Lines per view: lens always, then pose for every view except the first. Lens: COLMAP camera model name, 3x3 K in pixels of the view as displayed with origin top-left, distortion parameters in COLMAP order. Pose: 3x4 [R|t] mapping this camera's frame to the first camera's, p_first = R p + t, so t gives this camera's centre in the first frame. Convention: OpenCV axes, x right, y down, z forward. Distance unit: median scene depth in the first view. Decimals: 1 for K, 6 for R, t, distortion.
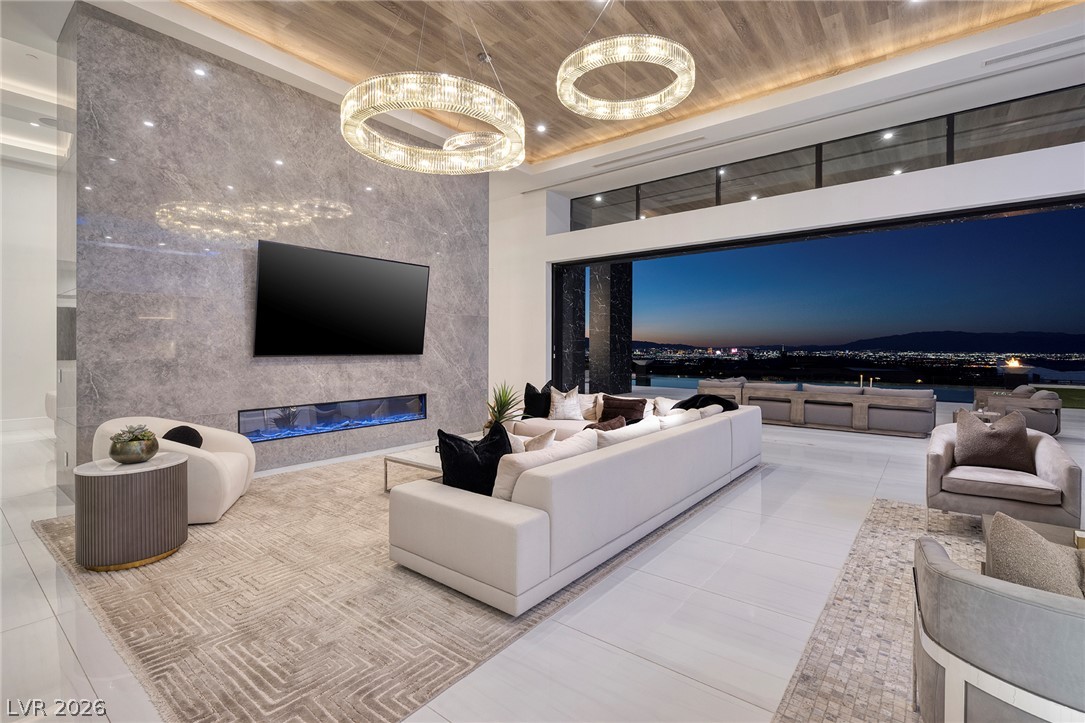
lens RADIAL K [[482.8, 0, 527.6], [0, 482.8, 360.1], [0, 0, 1]] dist [-0.010226, 0.000379]
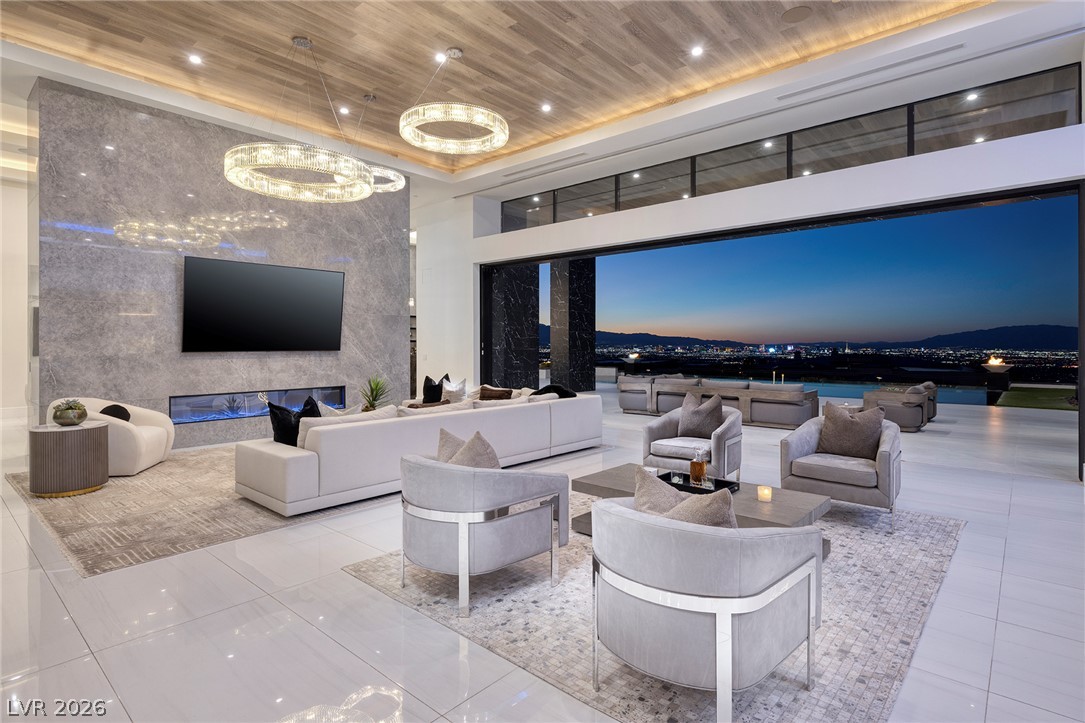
lens RADIAL K [[547.9, 0, 525.8], [0, 547.9, 360.6], [0, 0, 1]] dist [-0.015915, 0.001850]
pose [[0.998198, 0.001394, -0.059997, 0.338272], [-0.001208, 0.999994, 0.003135, 0.008163], [0.060001, -0.003057, 0.998194, -0.283196]]
